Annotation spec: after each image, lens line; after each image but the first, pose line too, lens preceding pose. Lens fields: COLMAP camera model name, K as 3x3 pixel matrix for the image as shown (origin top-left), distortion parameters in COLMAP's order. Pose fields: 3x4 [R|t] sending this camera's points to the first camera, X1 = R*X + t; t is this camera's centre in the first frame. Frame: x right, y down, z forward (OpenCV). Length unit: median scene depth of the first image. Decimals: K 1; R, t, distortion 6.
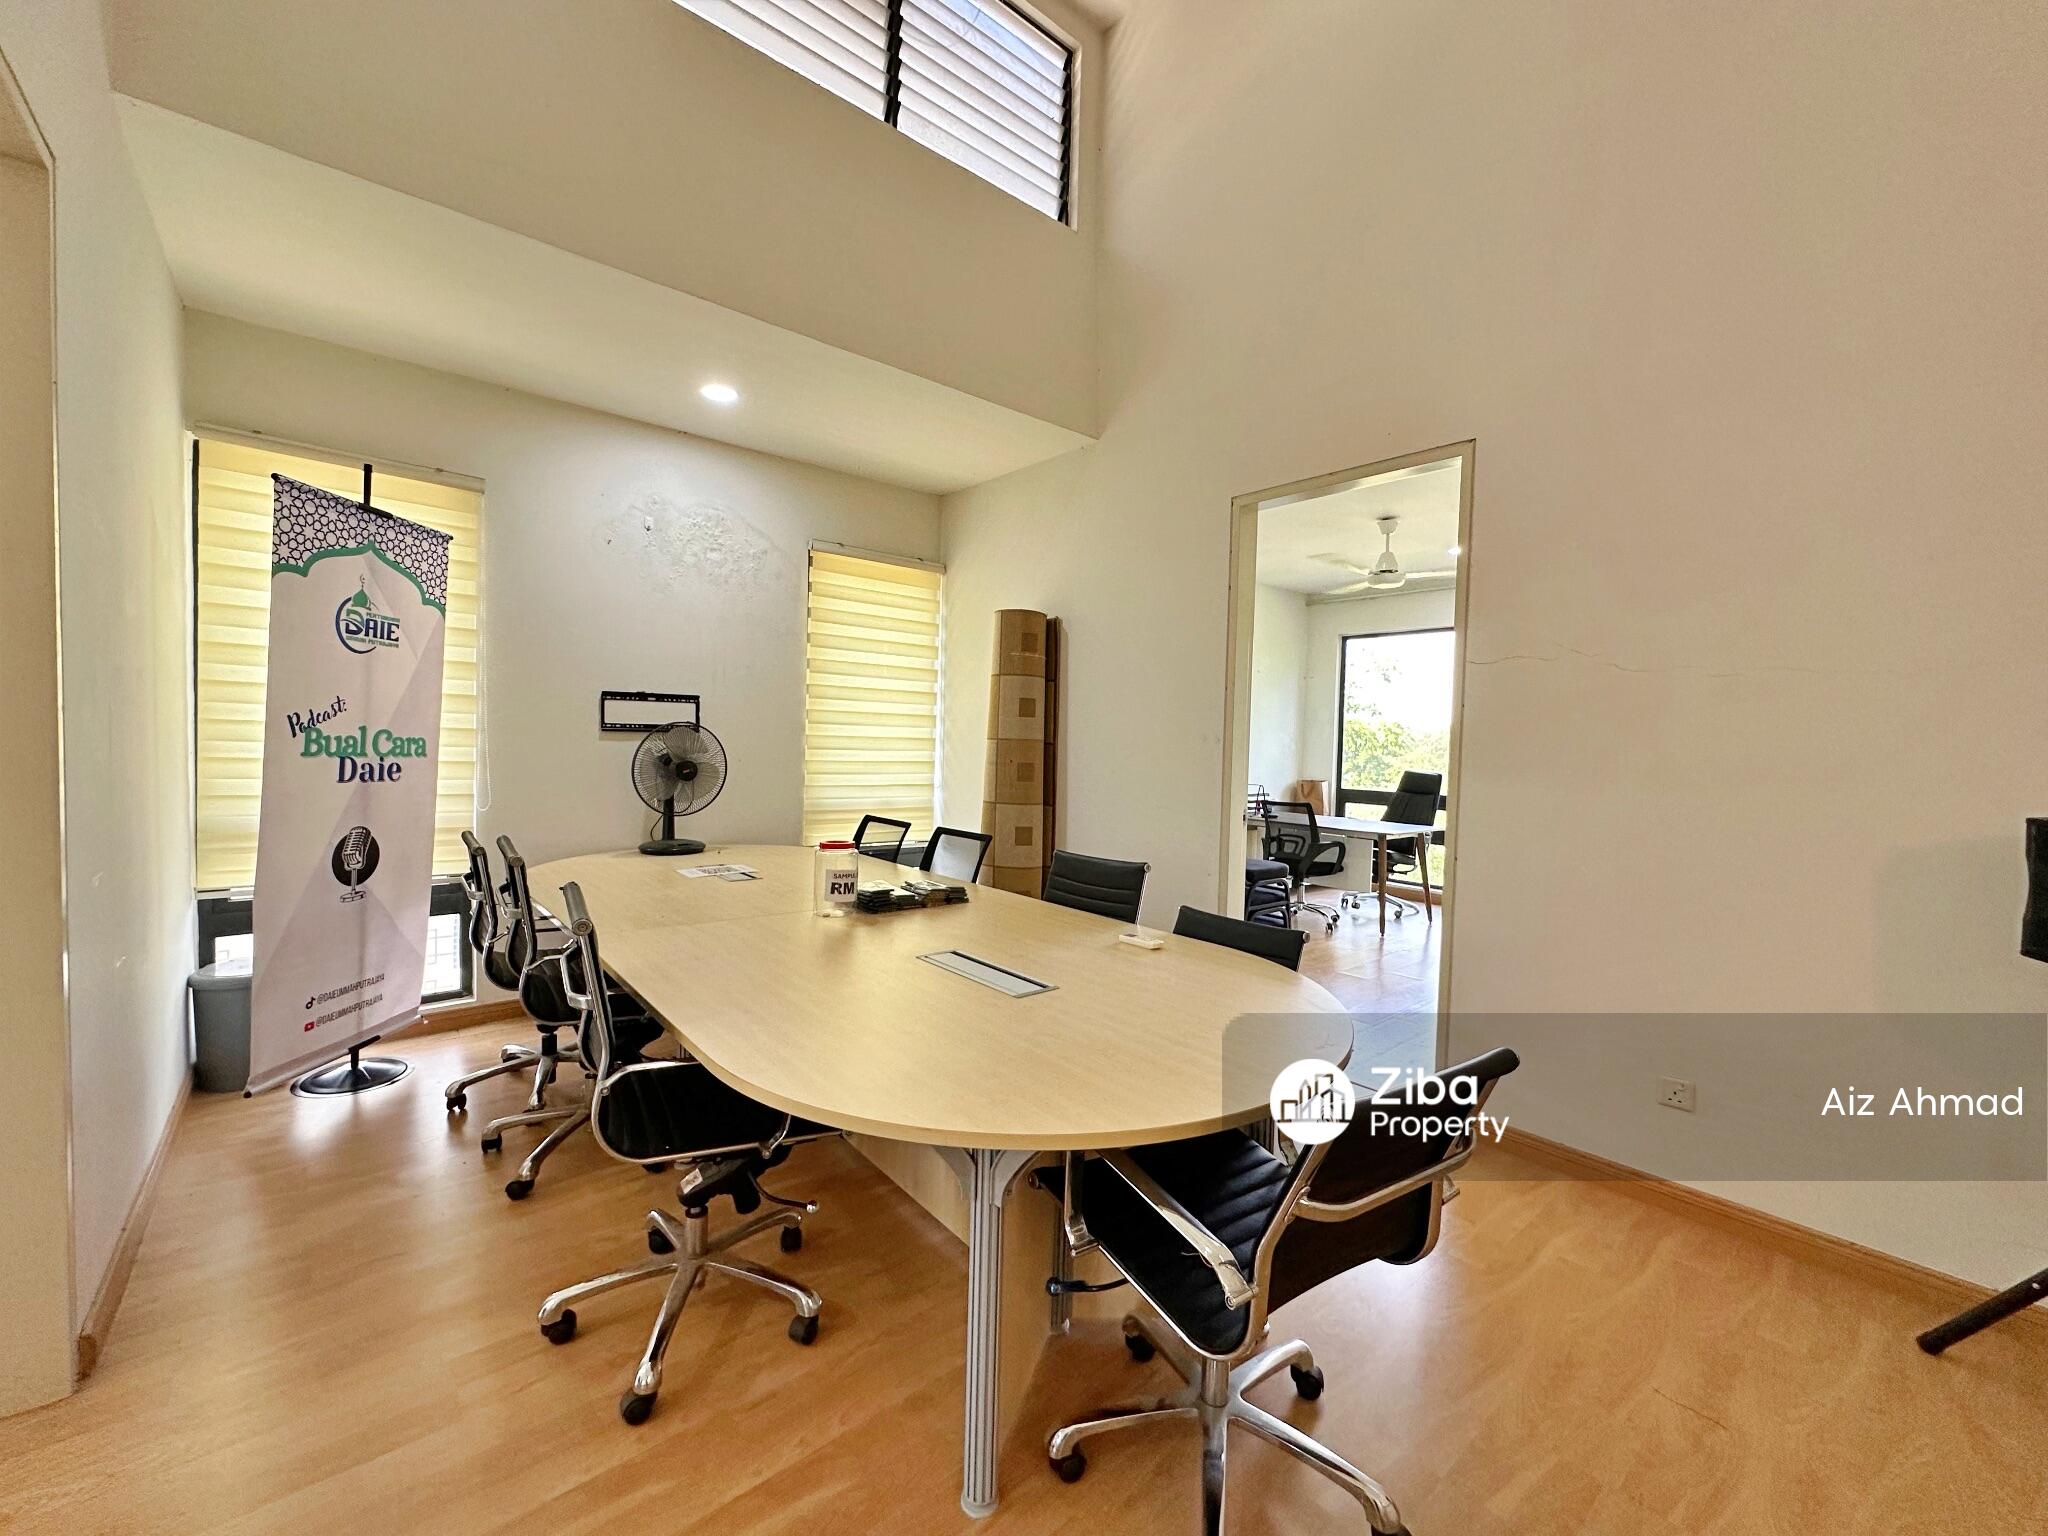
lens RADIAL K [[822.1, 0, 1022.2], [0, 822.1, 769.0], [0, 0, 1]] dist [-0.003114, 0.001101]
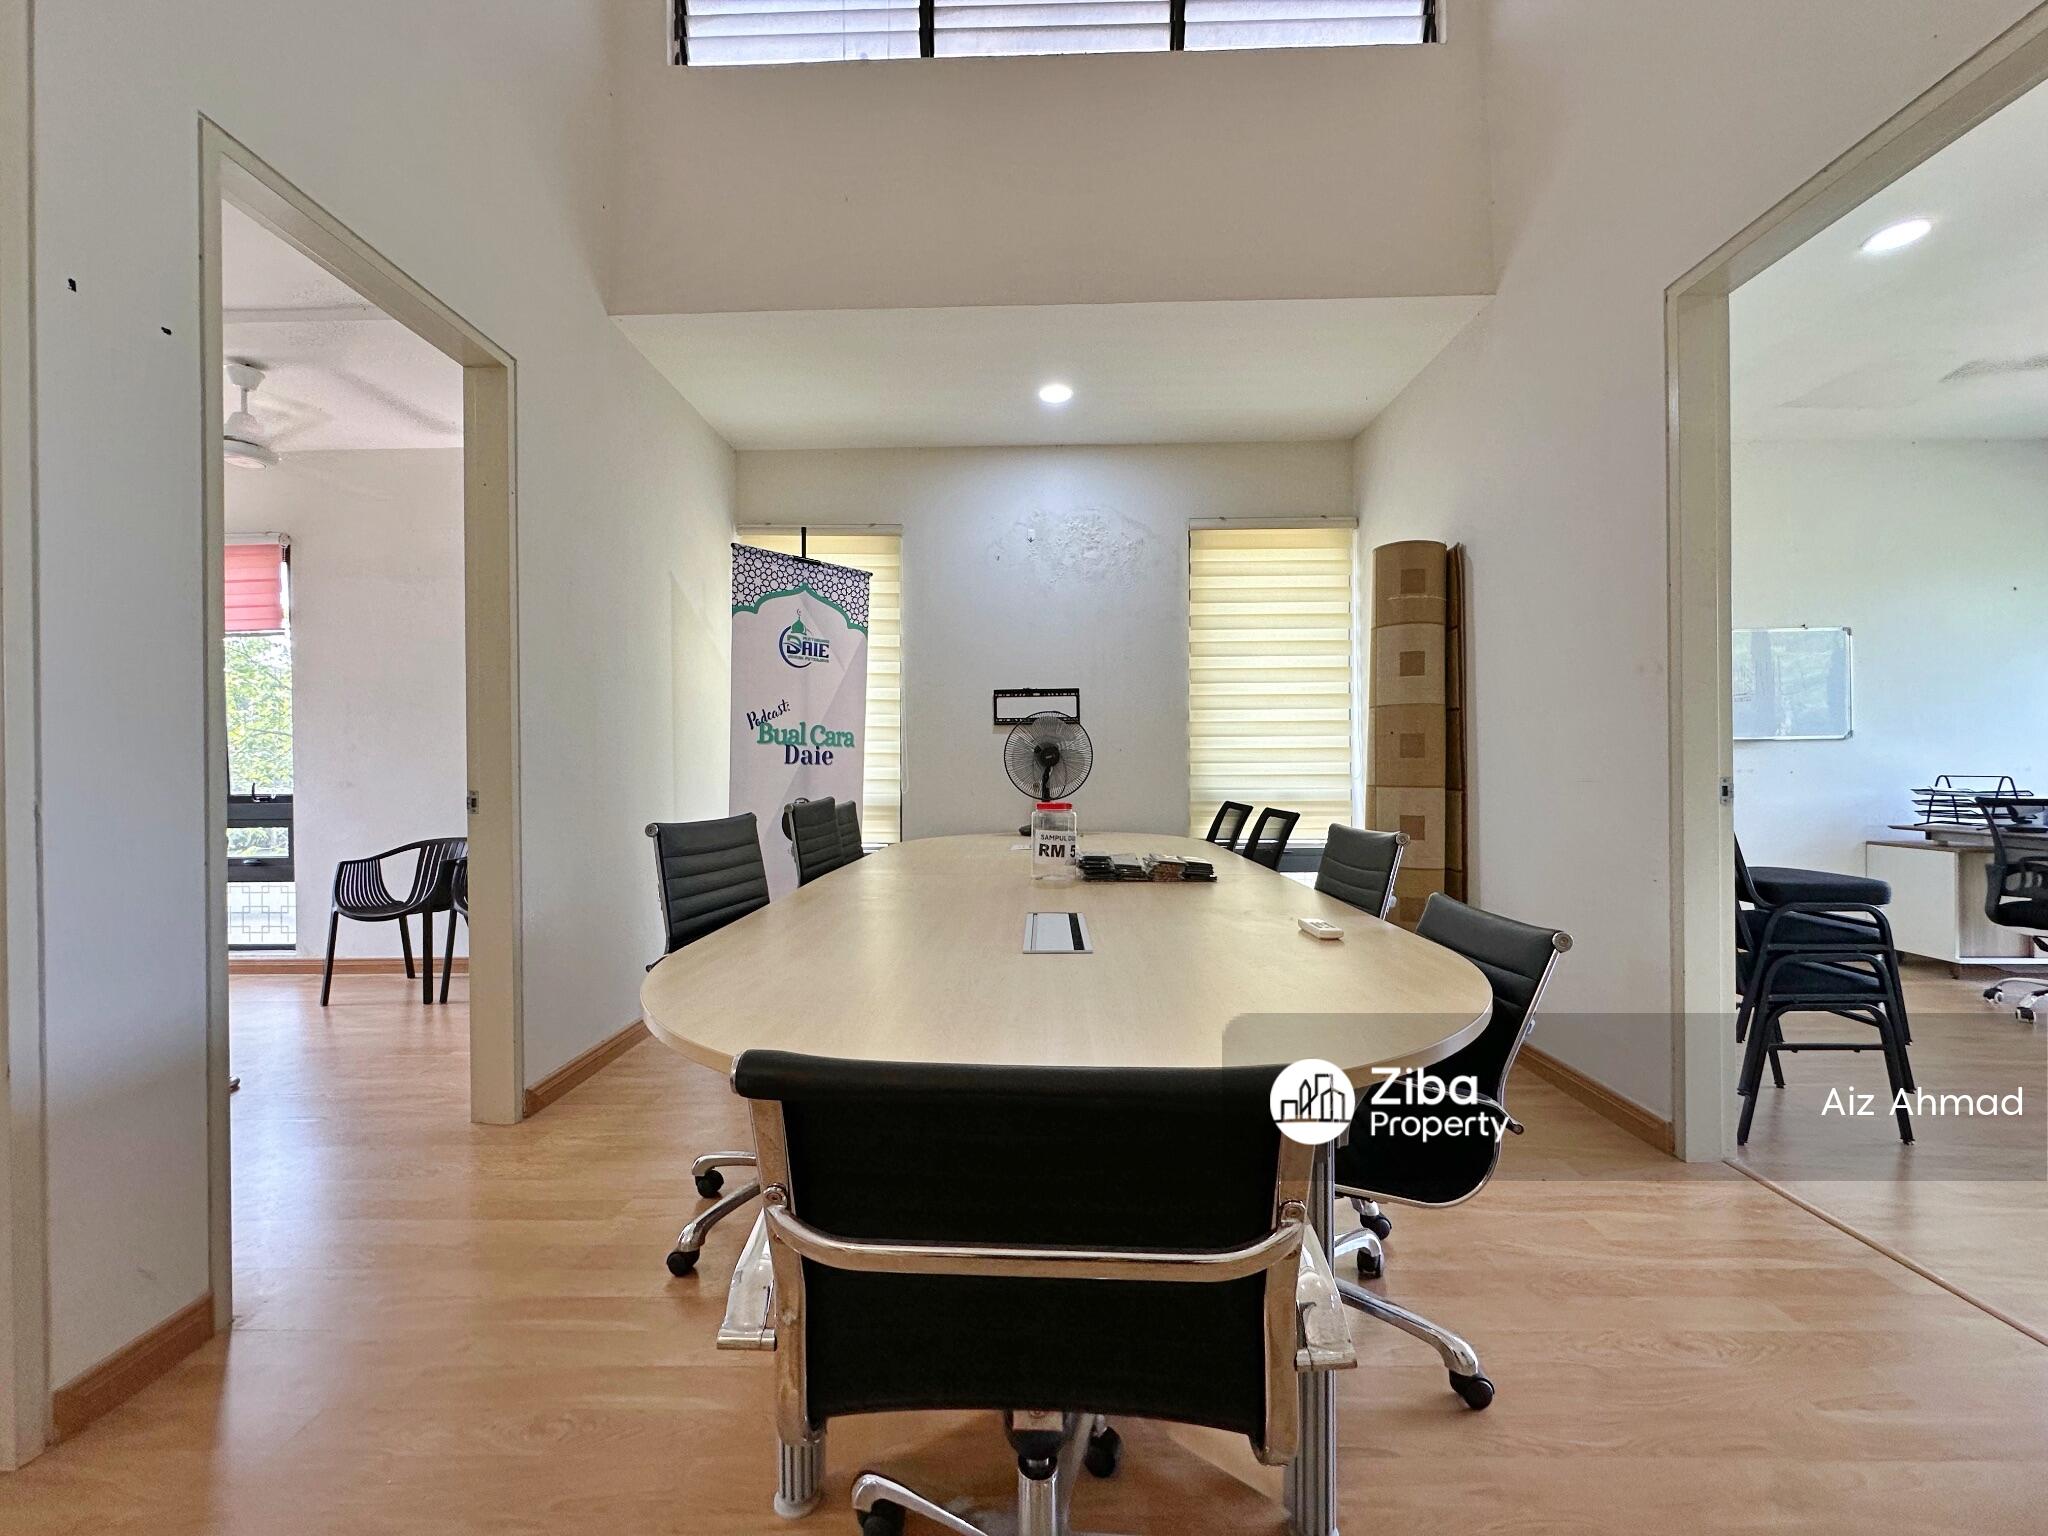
lens RADIAL K [[822.1, 0, 1022.2], [0, 822.1, 769.0], [0, 0, 1]] dist [-0.003114, 0.001101]
pose [[0.749755, -0.030983, -0.660990, 0.308230], [0.003902, 0.999093, -0.042405, 0.073177], [0.661704, 0.029214, 0.749196, 0.213357]]
